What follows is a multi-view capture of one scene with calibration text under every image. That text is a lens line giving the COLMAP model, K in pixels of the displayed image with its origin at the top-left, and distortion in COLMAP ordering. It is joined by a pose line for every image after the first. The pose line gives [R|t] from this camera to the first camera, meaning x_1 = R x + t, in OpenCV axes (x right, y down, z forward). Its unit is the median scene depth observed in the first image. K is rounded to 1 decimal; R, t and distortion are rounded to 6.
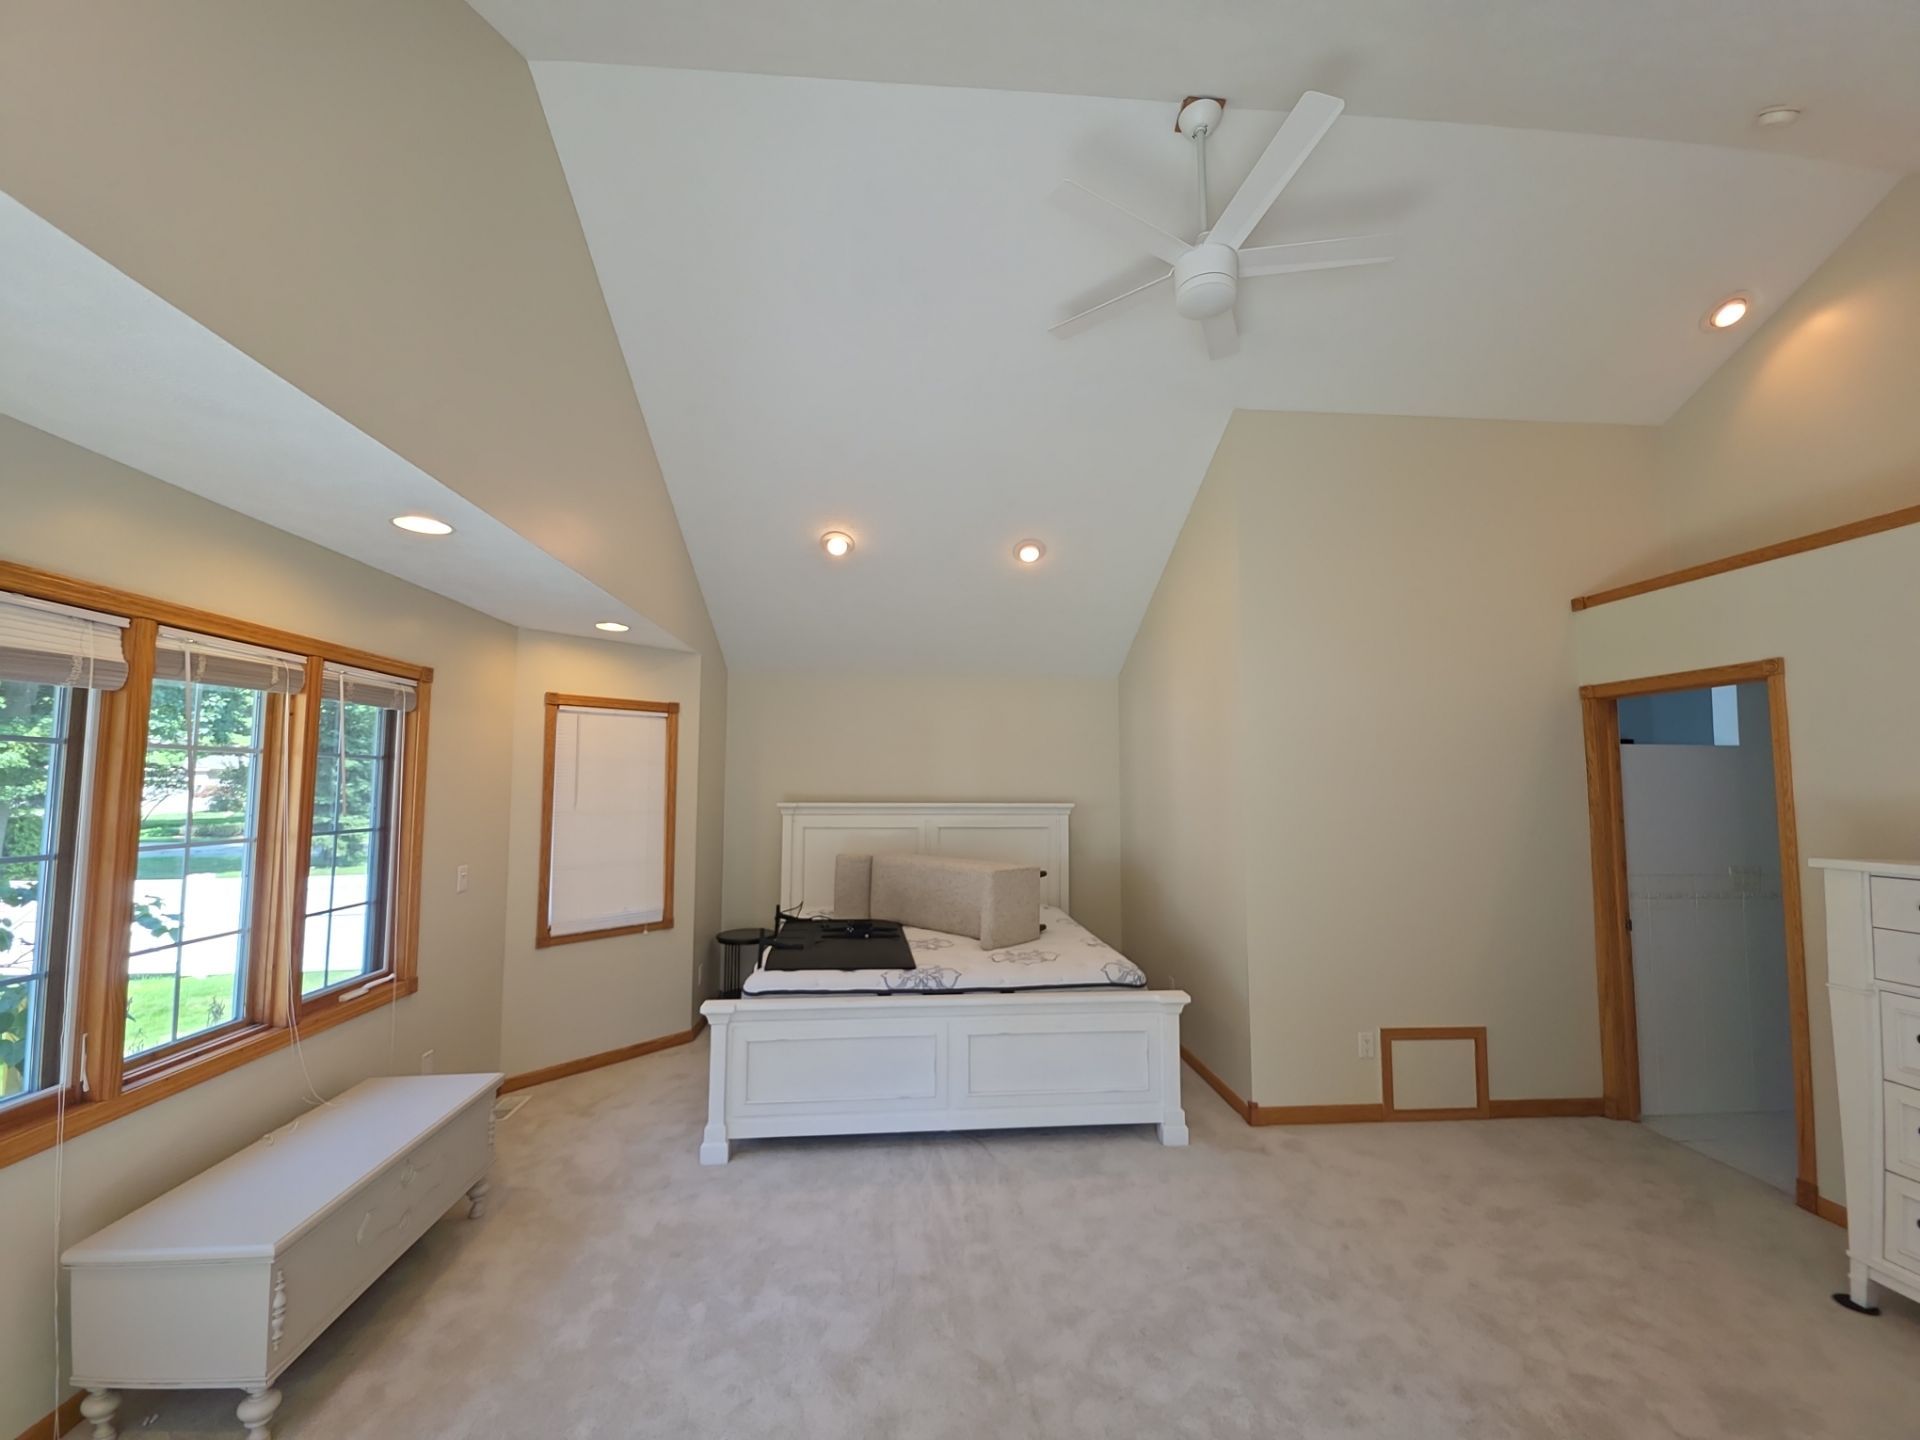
lens RADIAL K [[762.3, 0, 955.9], [0, 762.3, 731.0], [0, 0, 1]] dist [0.010172, -0.006600]
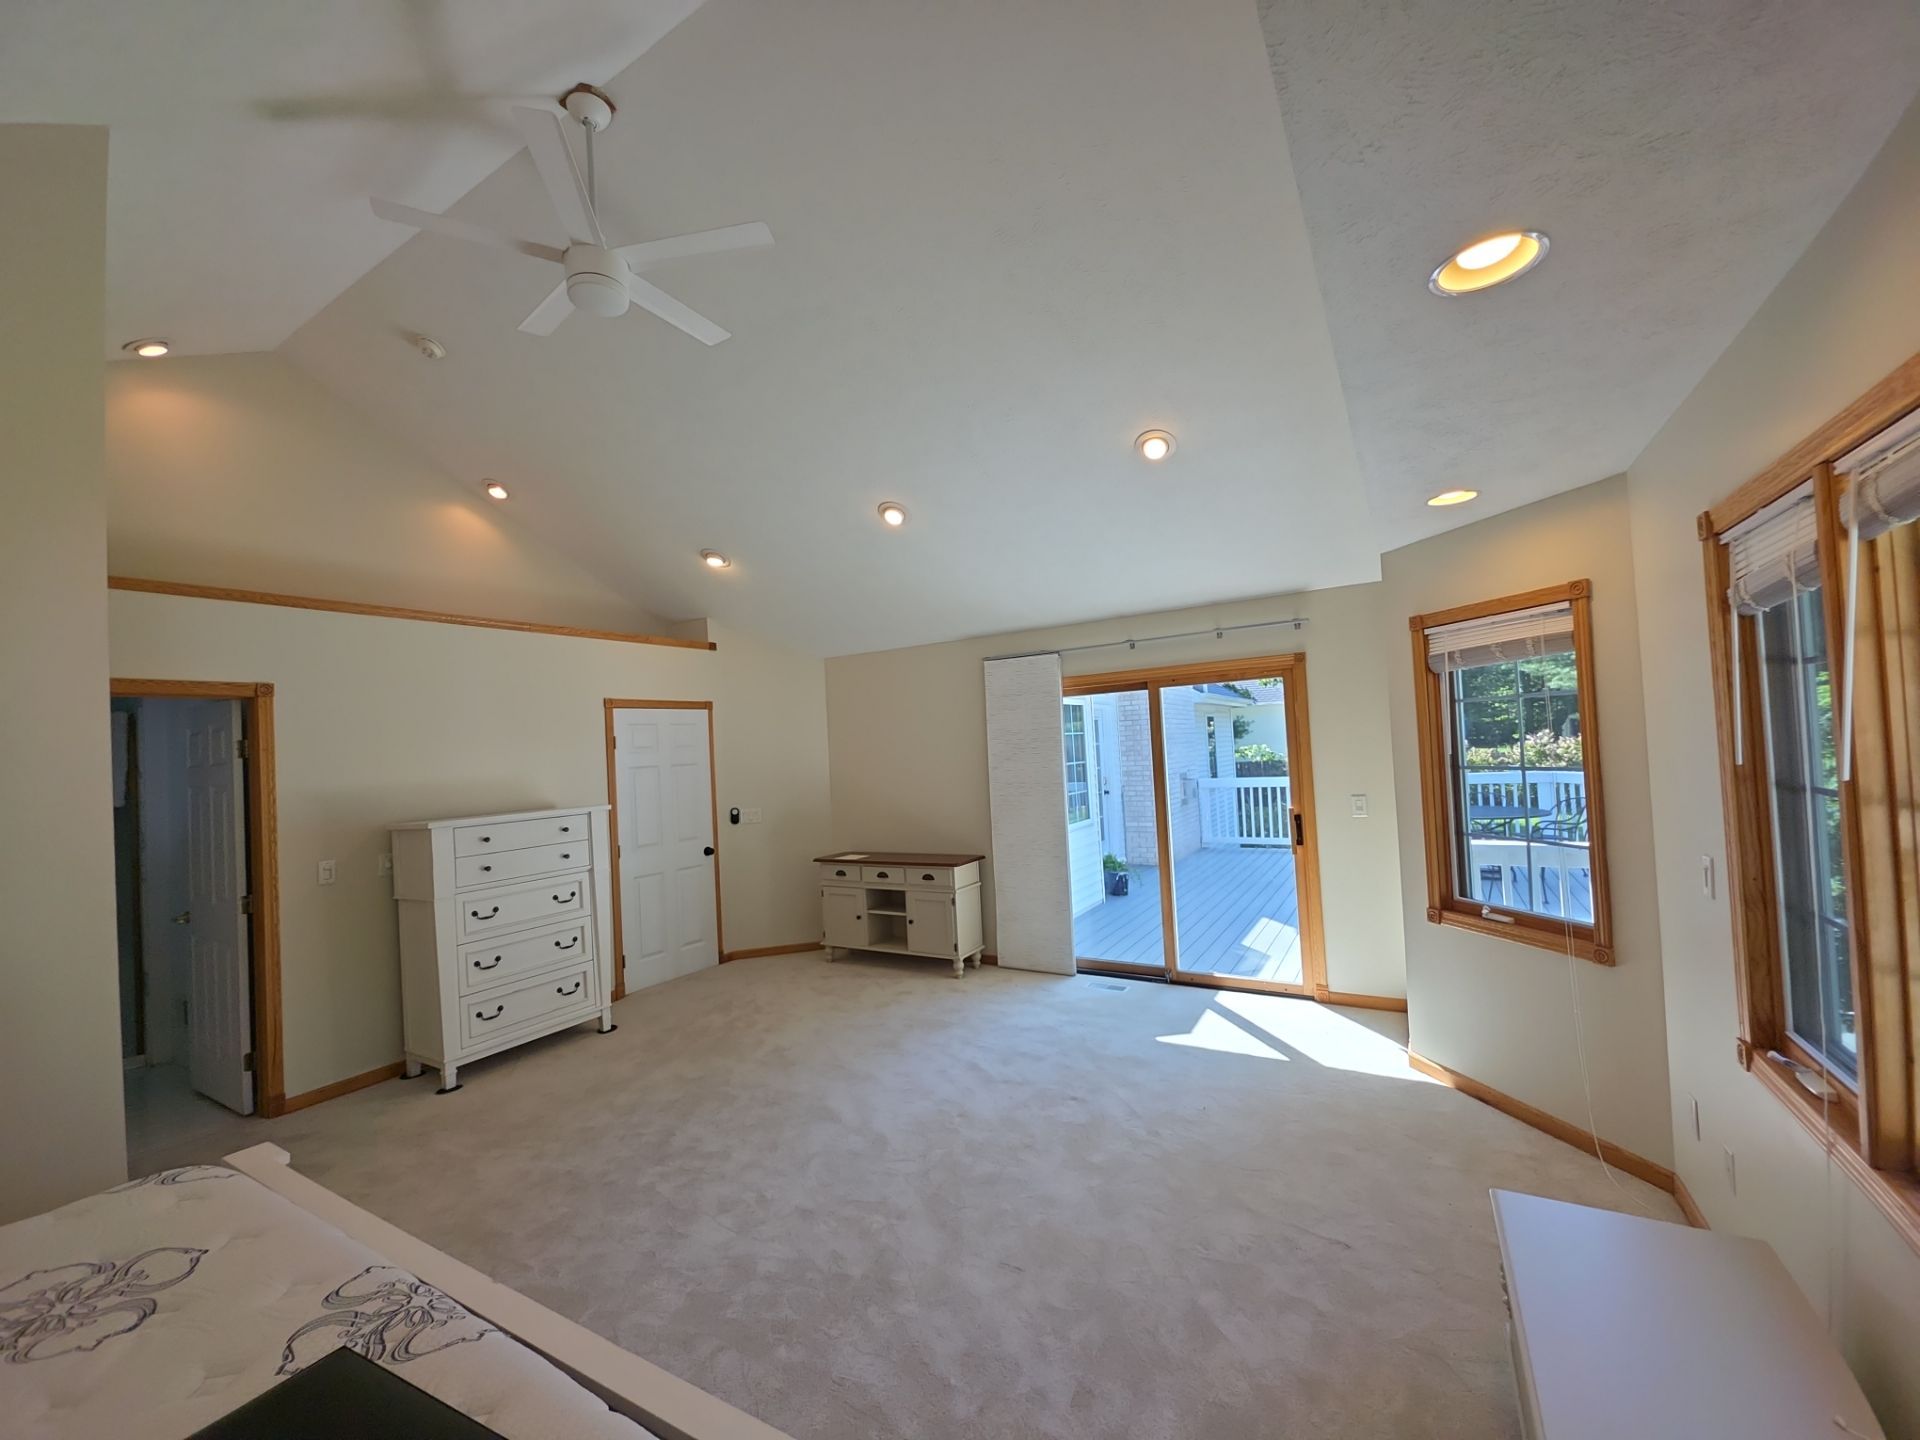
lens RADIAL K [[762.3, 0, 955.9], [0, 762.3, 731.0], [0, 0, 1]] dist [0.010172, -0.006600]
pose [[-0.812759, 0.053662, 0.580123, -0.512282], [0.008700, 0.996756, -0.080012, 0.083643], [-0.582535, -0.059983, -0.810589, 1.235926]]
